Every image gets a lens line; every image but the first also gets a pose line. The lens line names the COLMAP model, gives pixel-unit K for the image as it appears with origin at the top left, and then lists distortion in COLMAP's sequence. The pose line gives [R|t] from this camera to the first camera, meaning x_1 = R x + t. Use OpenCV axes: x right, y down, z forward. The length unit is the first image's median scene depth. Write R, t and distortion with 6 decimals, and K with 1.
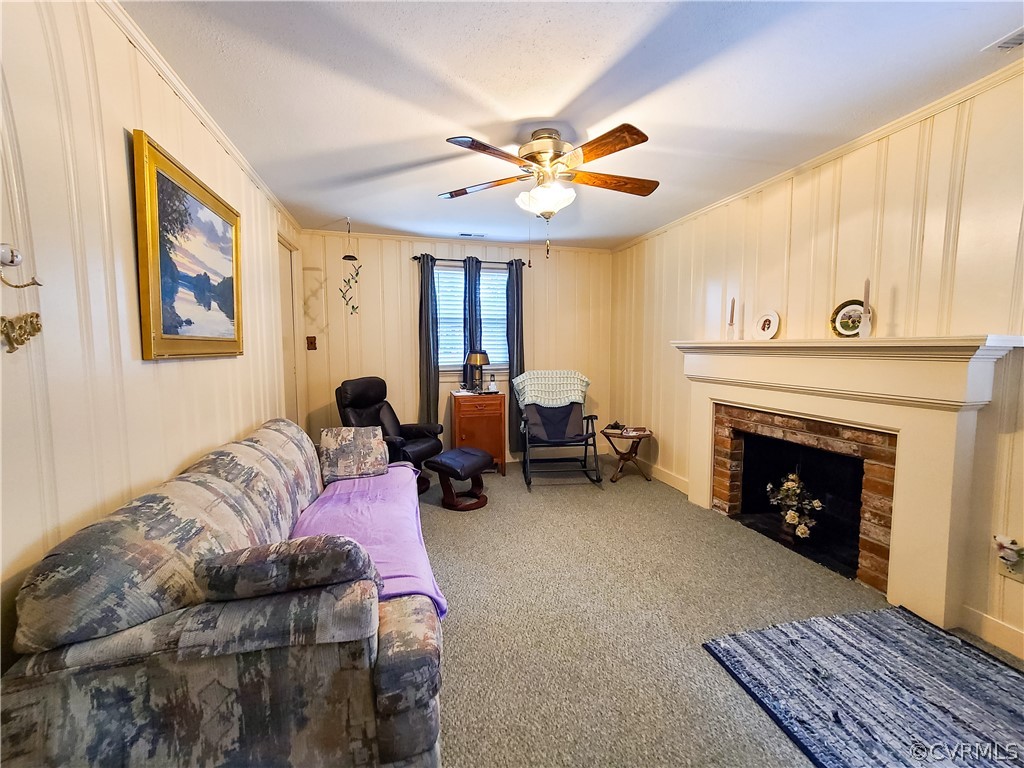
lens RADIAL K [[420.7, 0, 515.3], [0, 420.7, 380.0], [0, 0, 1]] dist [-0.021766, 0.013012]
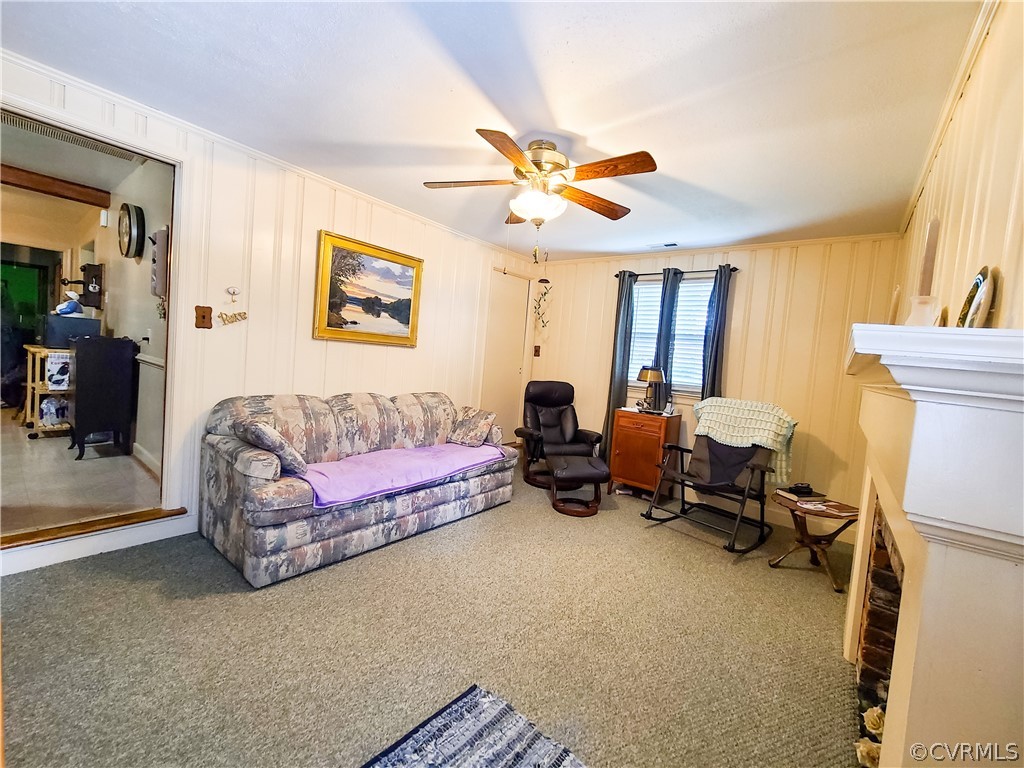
lens RADIAL K [[416.8, 0, 514.3], [0, 416.8, 380.9], [0, 0, 1]] dist [-0.000720, -0.000172]
pose [[0.585840, 0.099233, -0.804328, 0.768271], [-0.149044, 0.988739, 0.013427, -0.008753], [0.796604, 0.112014, 0.594033, 0.326904]]
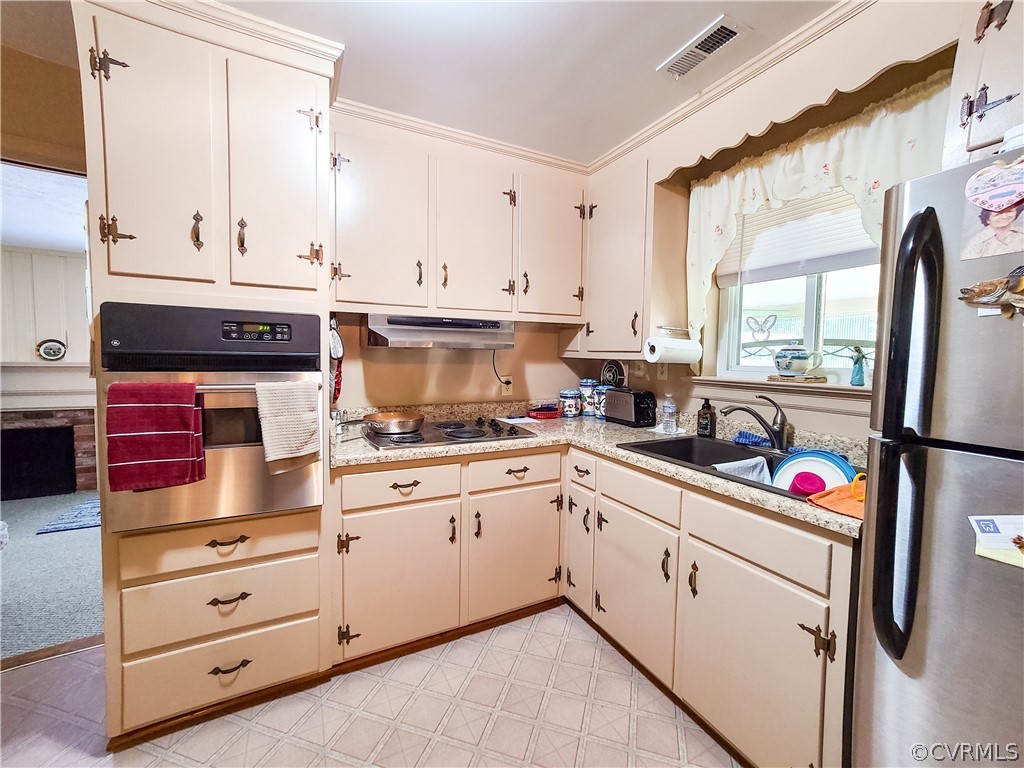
lens RADIAL K [[420.7, 0, 515.3], [0, 420.7, 380.0], [0, 0, 1]] dist [-0.021766, 0.013012]
pose [[-0.208451, -0.056495, 0.976400, -1.173503], [0.059904, 0.995718, 0.070402, -0.023776], [-0.976197, 0.073165, -0.204174, -0.478282]]
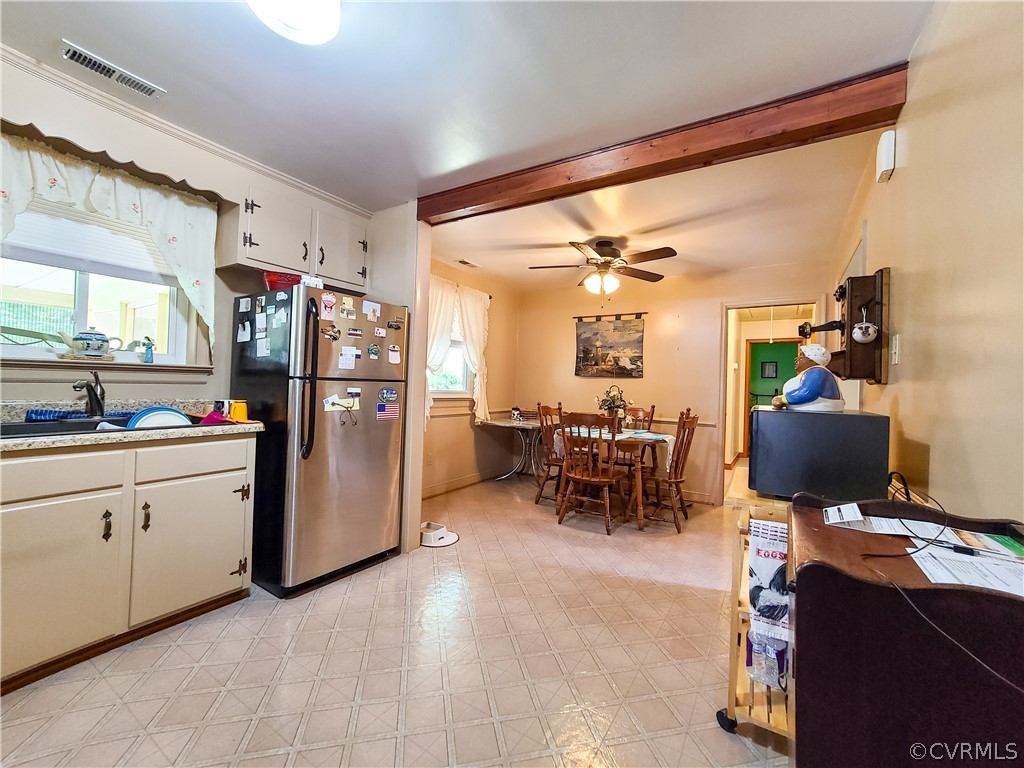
lens RADIAL K [[420.7, 0, 515.3], [0, 420.7, 380.0], [0, 0, 1]] dist [-0.021766, 0.013012]
pose [[-0.744533, -0.026837, -0.667046, -0.703672], [-0.079791, 0.995606, 0.049004, -0.015035], [0.662800, 0.089709, -0.743403, 0.073255]]
